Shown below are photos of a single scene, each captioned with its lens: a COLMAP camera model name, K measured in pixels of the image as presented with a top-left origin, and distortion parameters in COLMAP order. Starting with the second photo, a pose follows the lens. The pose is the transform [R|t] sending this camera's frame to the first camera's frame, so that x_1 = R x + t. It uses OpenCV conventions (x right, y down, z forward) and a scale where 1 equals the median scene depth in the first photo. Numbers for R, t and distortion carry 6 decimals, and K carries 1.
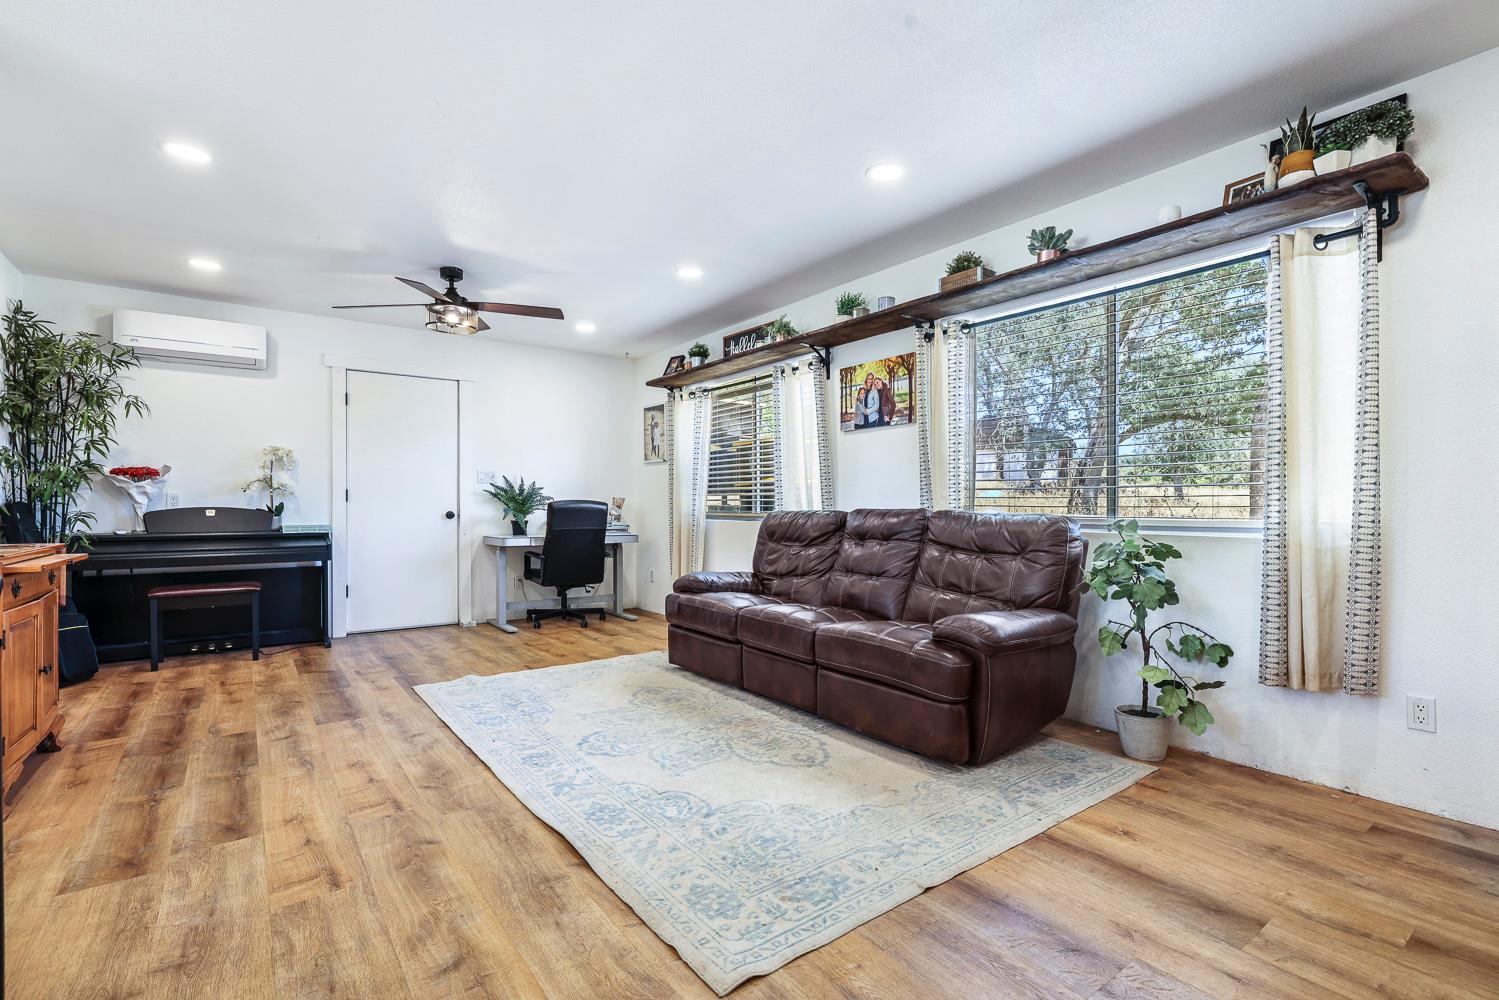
lens RADIAL K [[695.1, 0, 752.3], [0, 695.1, 506.6], [0, 0, 1]] dist [0.002836, 0.002156]
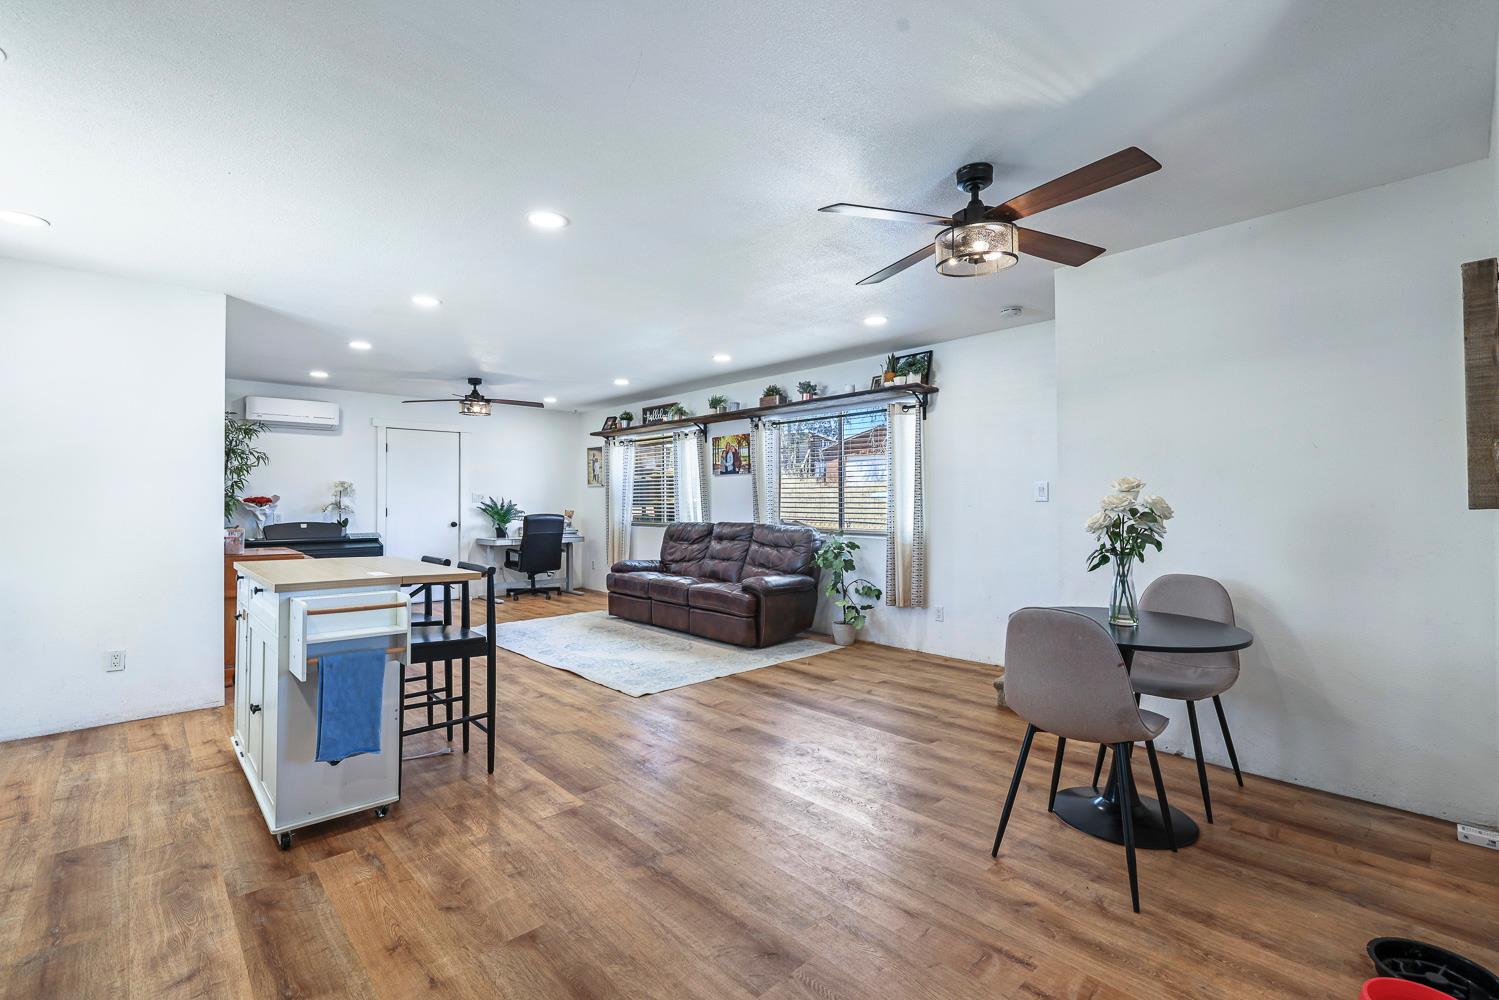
lens RADIAL K [[674.5, 0, 755.0], [0, 674.5, 490.2], [0, 0, 1]] dist [0.002403, 0.000053]
pose [[0.993376, -0.001093, 0.114905, 0.050315], [0.003099, 0.999846, -0.017282, -0.052151], [-0.114868, 0.017524, 0.993226, -0.755525]]
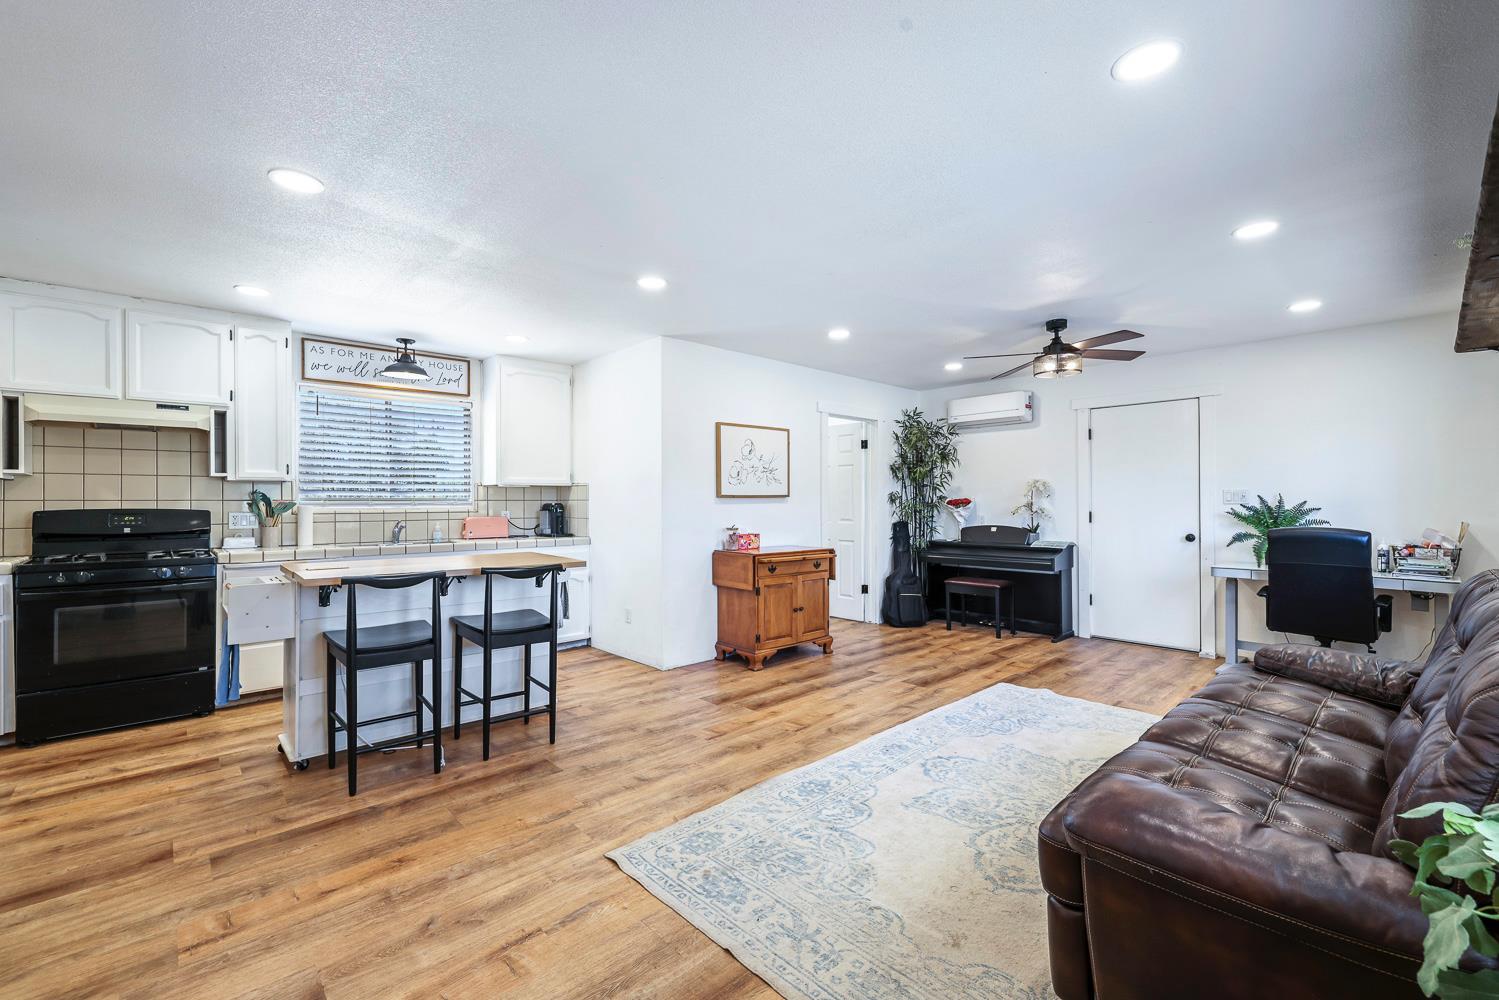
lens RADIAL K [[634.8, 0, 748.8], [0, 634.8, 500.8], [0, 0, 1]] dist [-0.000246, 0.000451]
pose [[0.108954, -0.003888, -0.994039, 0.589952], [0.000933, 0.999992, -0.003809, -0.057251], [0.994046, -0.000512, 0.108957, 0.457286]]
